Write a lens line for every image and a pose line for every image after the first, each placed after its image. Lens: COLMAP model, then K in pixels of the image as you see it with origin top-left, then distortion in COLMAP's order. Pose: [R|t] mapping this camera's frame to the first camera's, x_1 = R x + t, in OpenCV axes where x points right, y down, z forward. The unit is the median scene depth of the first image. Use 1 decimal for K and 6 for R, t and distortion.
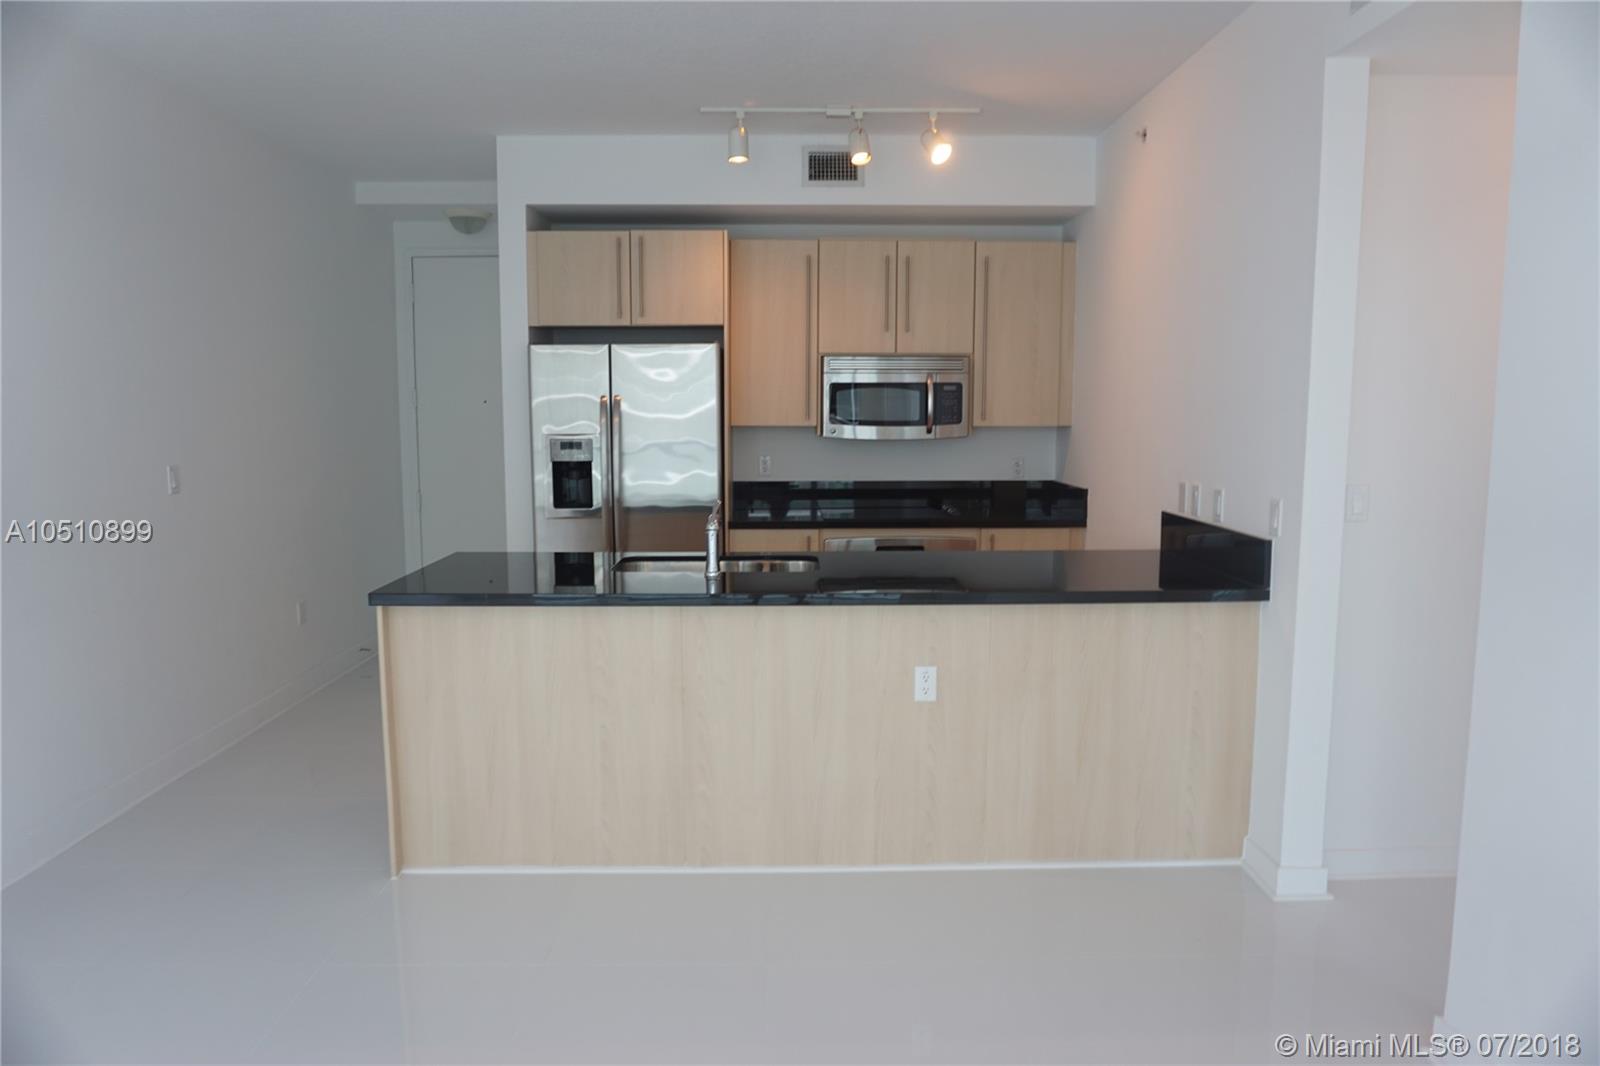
lens RADIAL K [[1071.2, 0, 808.5], [0, 1071.2, 530.3], [0, 0, 1]] dist [-0.040829, 0.032270]
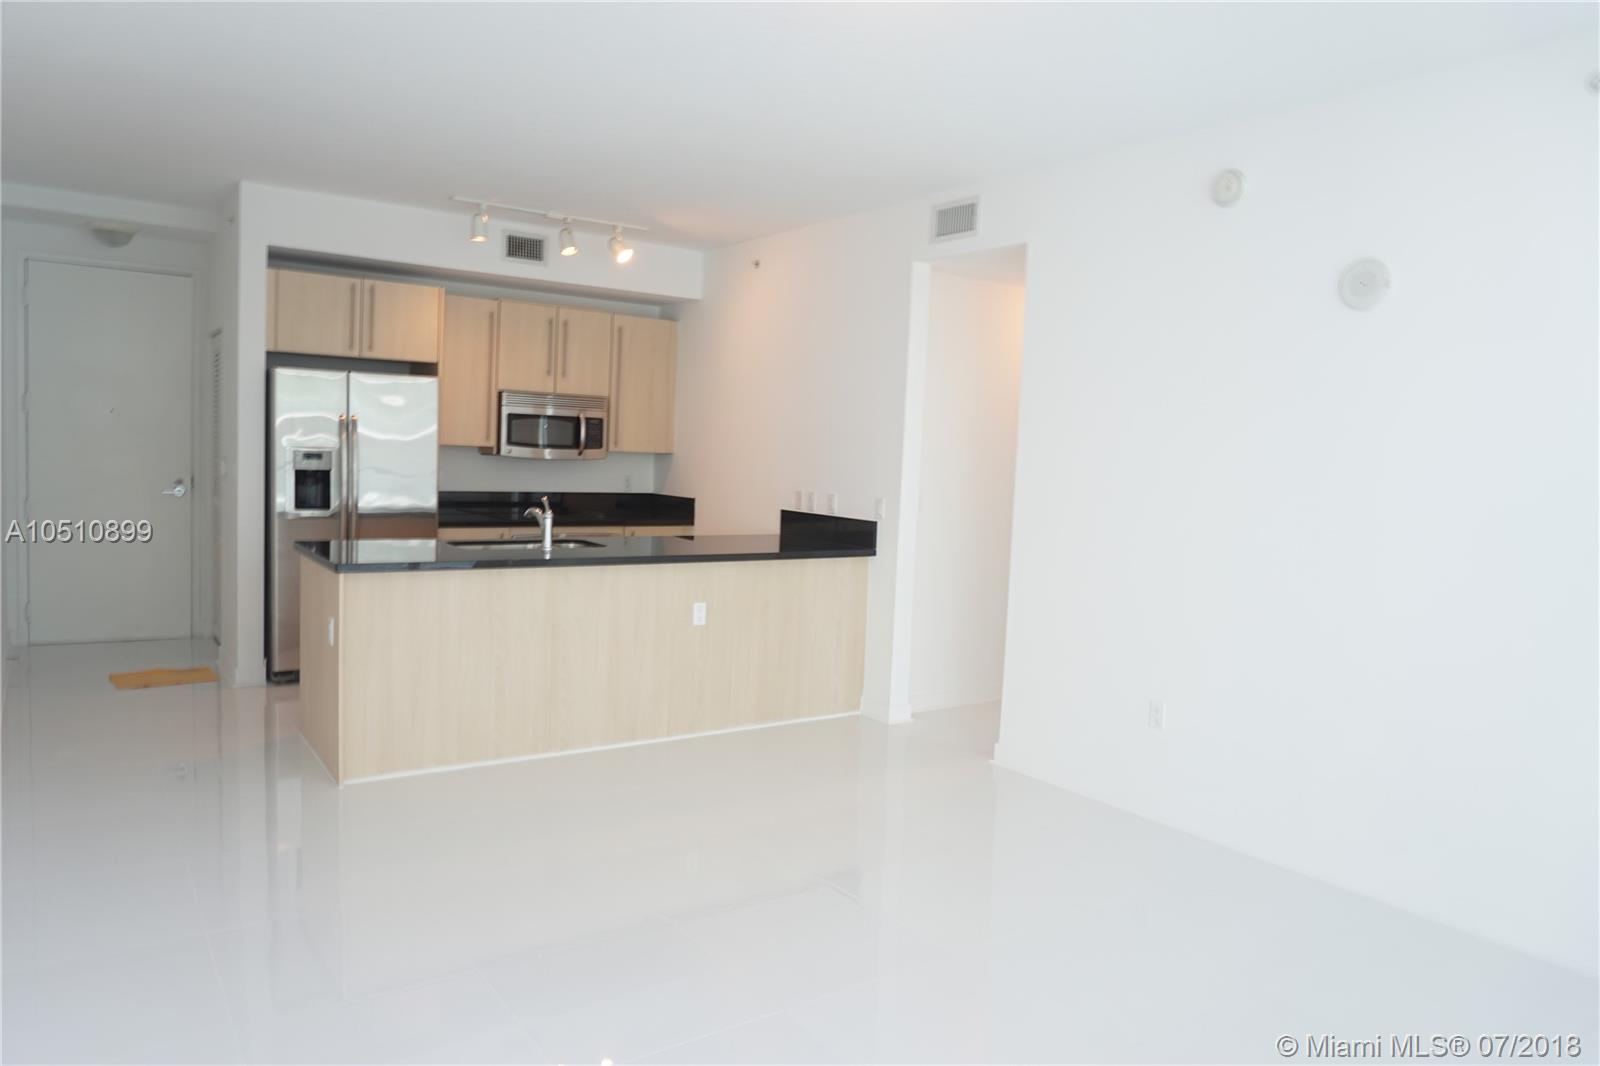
lens RADIAL K [[1071.2, 0, 802.7], [0, 1071.2, 532.7], [0, 0, 1]] dist [-0.040829, 0.032270]
pose [[0.828309, -0.007823, 0.560217, -0.430820], [0.023463, 0.999510, -0.020734, 0.040929], [-0.559780, 0.030318, 0.828087, -0.257448]]
